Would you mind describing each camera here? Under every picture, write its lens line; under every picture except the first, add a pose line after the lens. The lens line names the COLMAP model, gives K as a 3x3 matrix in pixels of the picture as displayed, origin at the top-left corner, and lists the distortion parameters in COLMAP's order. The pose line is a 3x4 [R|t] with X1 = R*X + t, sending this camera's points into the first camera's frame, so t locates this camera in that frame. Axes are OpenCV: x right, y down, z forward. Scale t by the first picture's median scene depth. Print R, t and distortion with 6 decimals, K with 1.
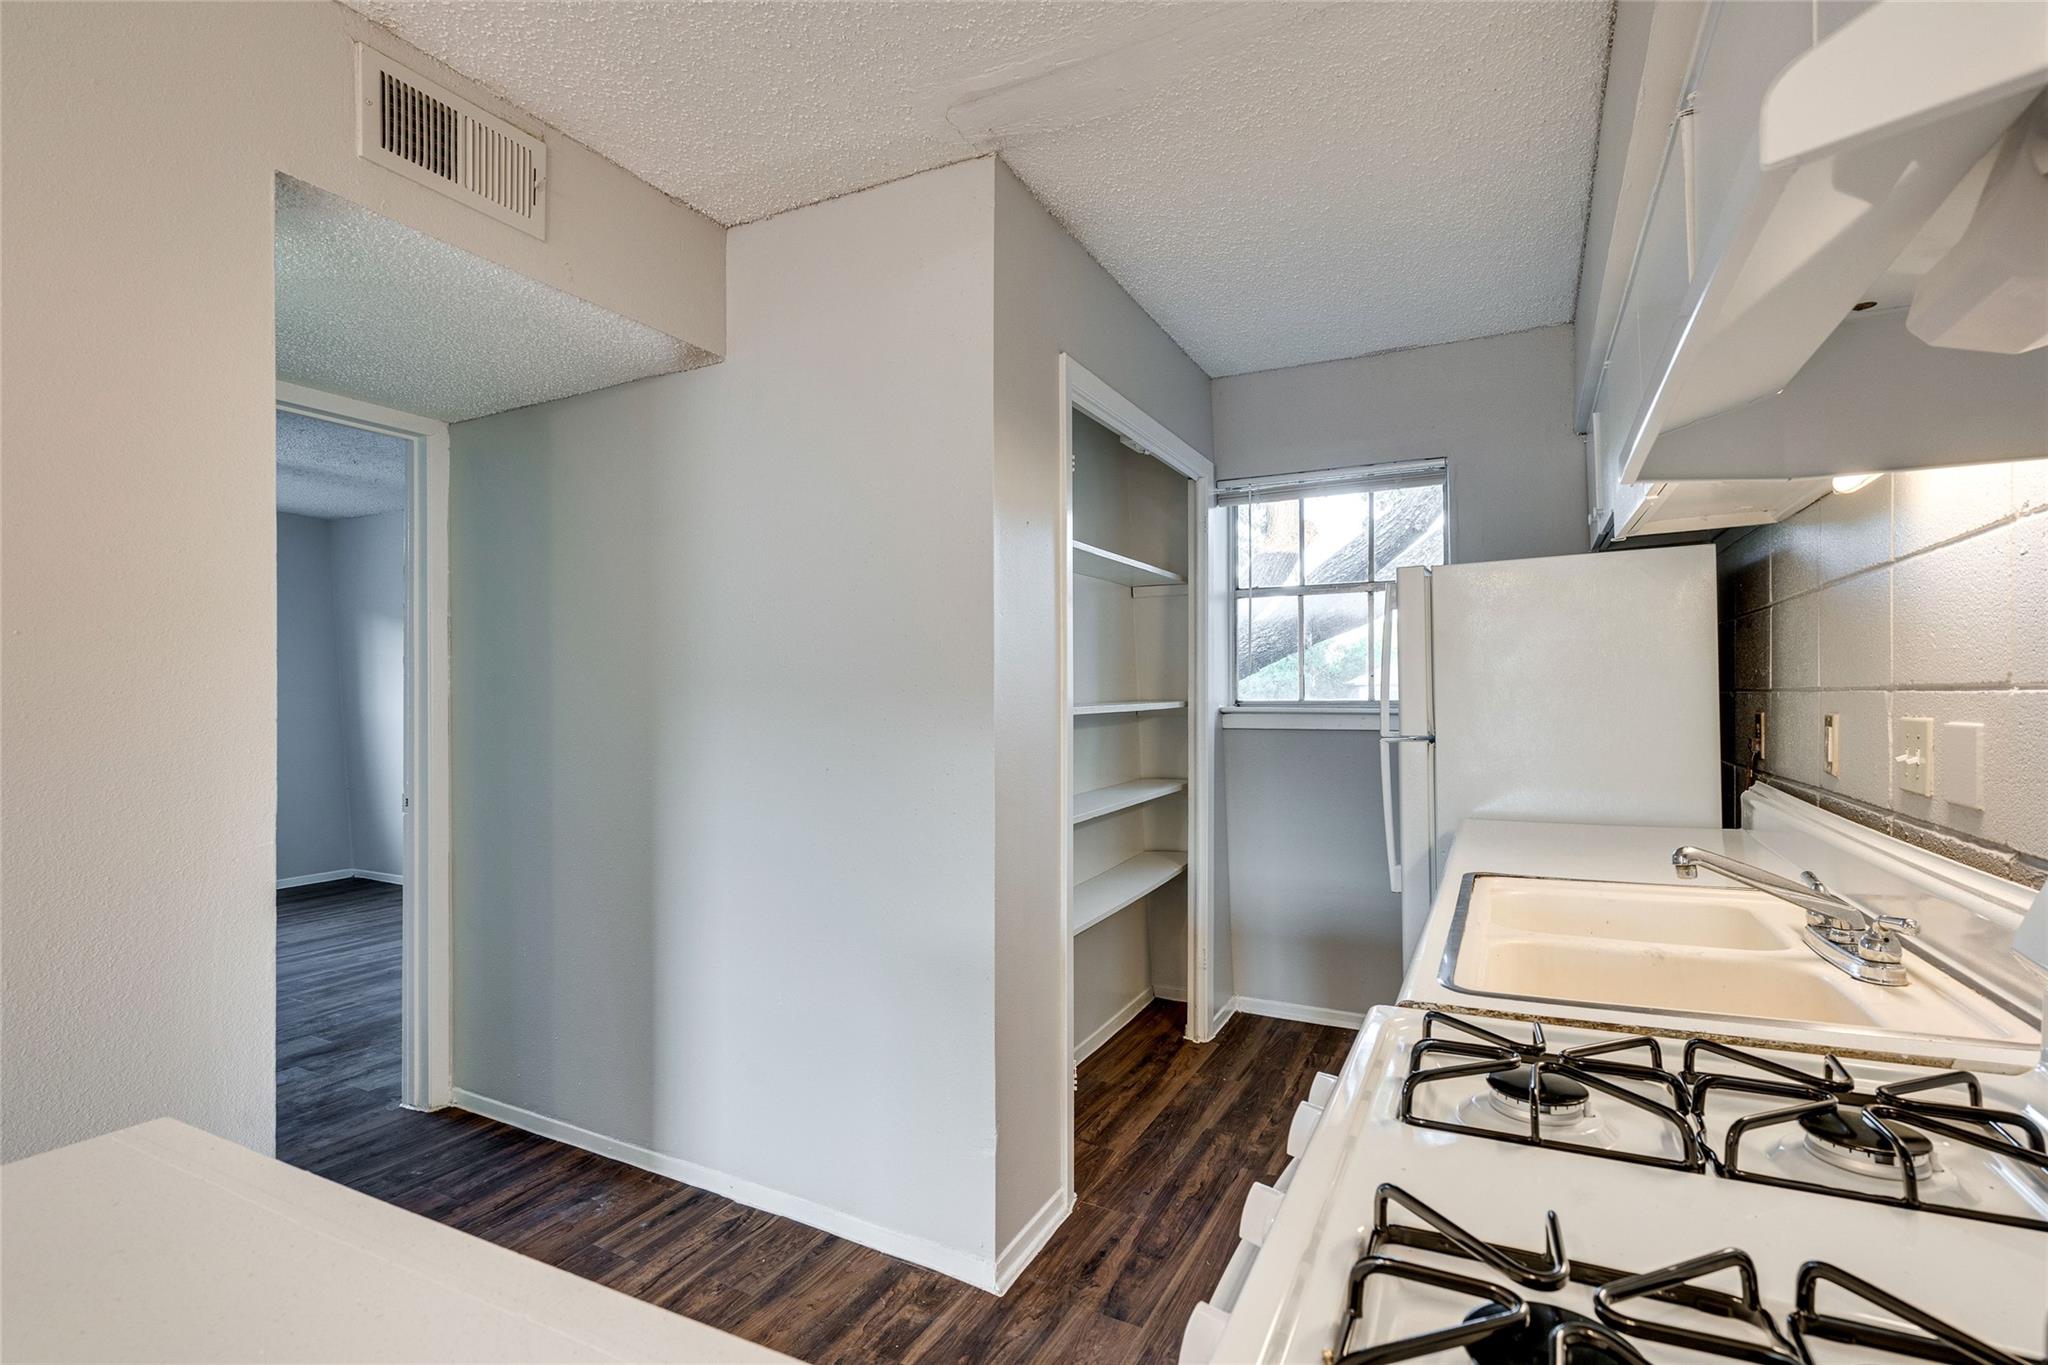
lens RADIAL K [[949.3, 0, 1032.8], [0, 949.3, 694.4], [0, 0, 1]] dist [-0.003586, -0.000282]
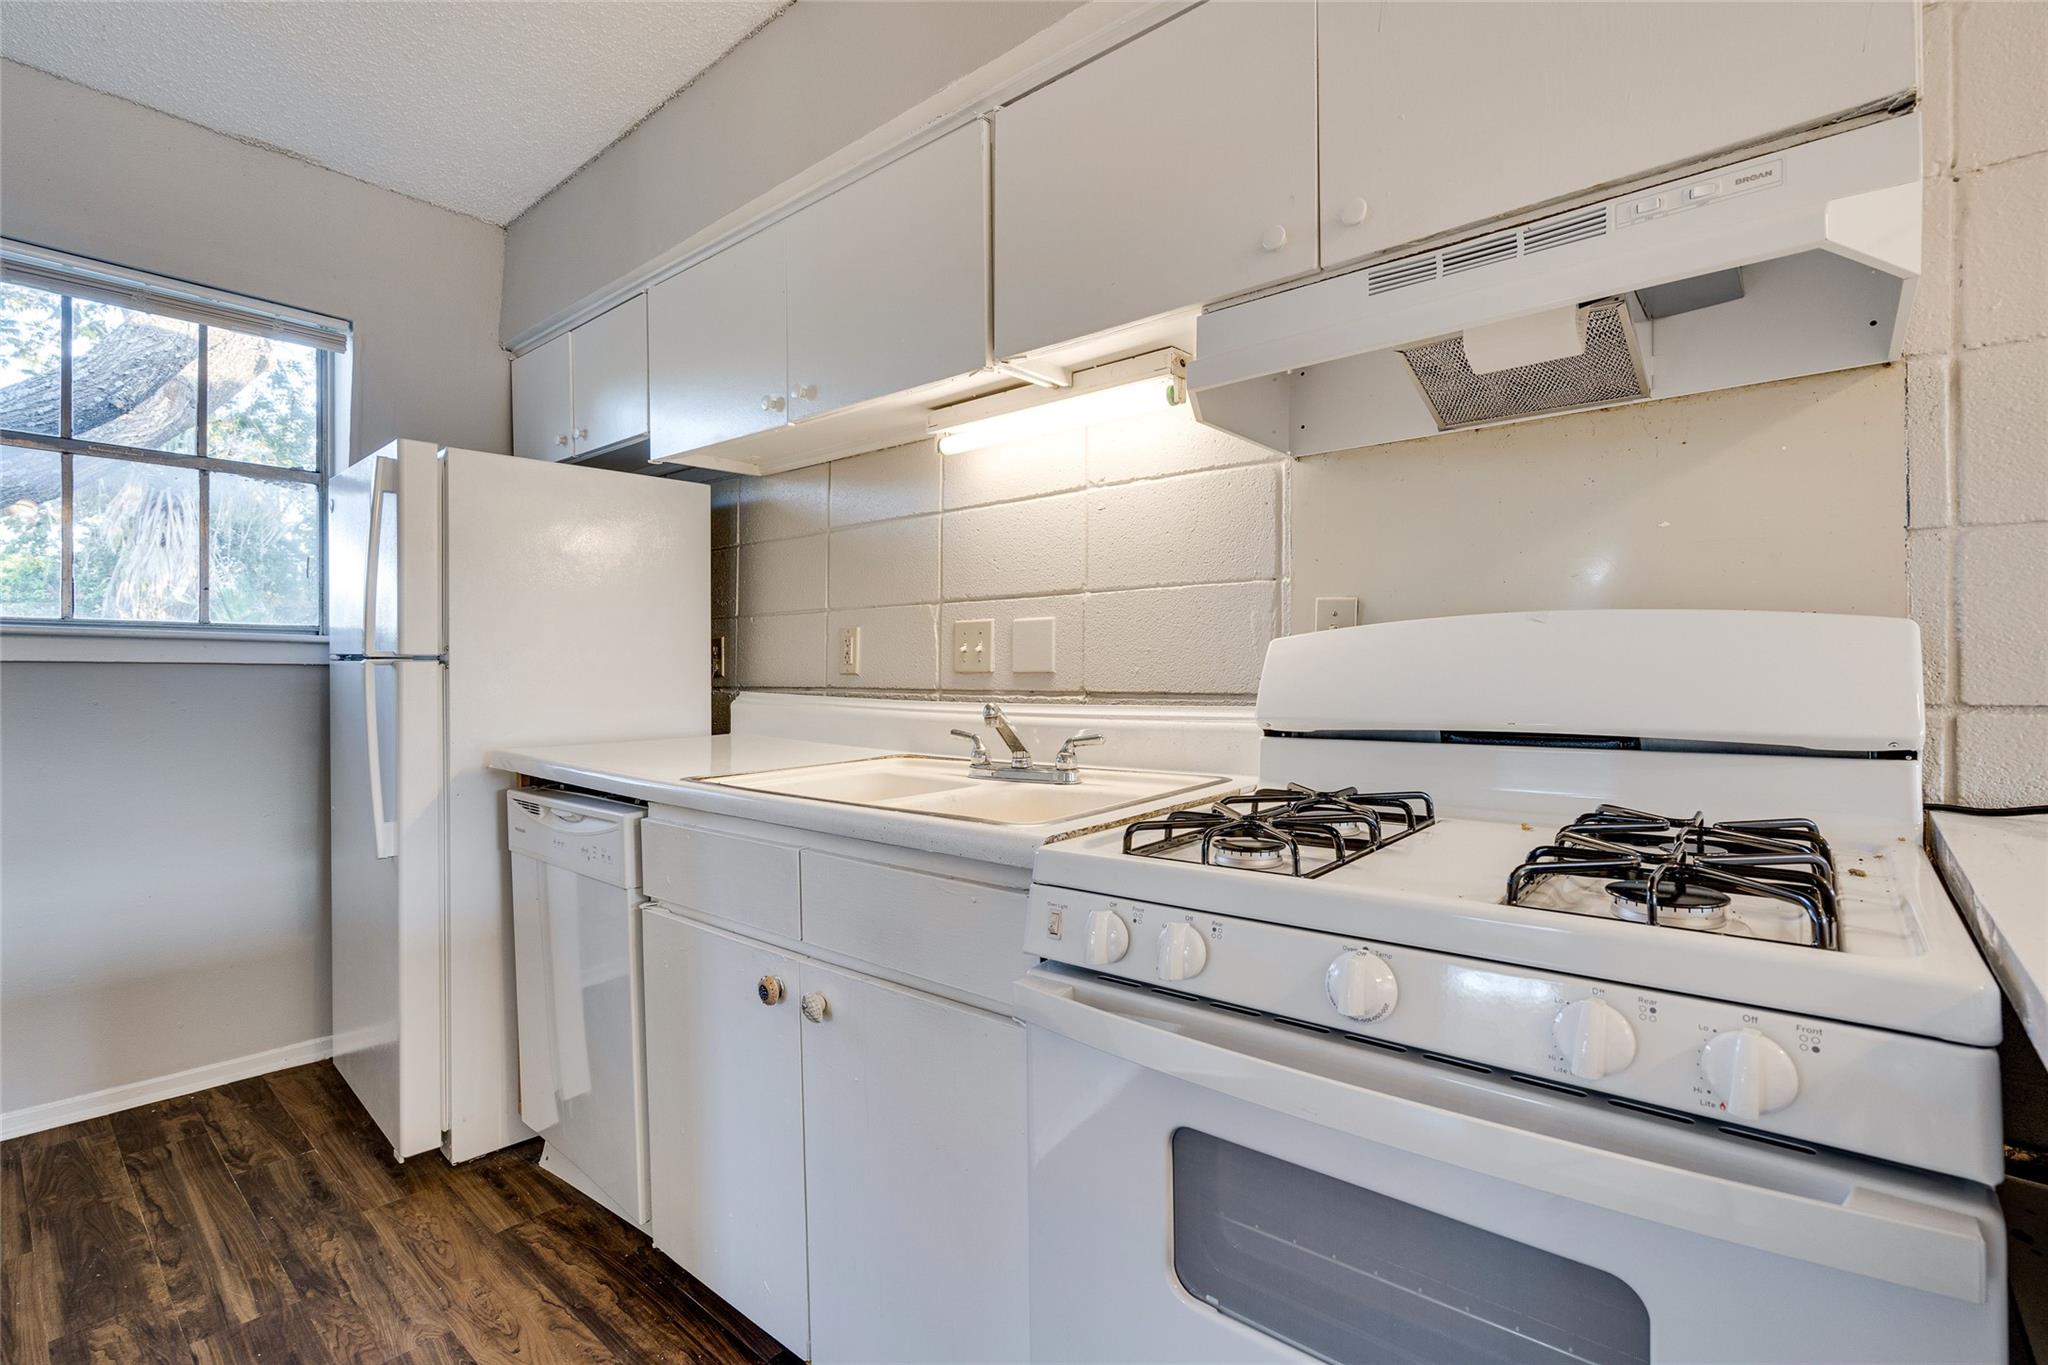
lens RADIAL K [[939.3, 0, 1020.1], [0, 939.3, 668.8], [0, 0, 1]] dist [-0.001457, 0.000998]
pose [[0.240104, 0.010057, 0.970695, -0.195400], [-0.003081, 0.999949, -0.009598, 0.049748], [-0.970742, -0.000686, 0.240122, 0.258148]]
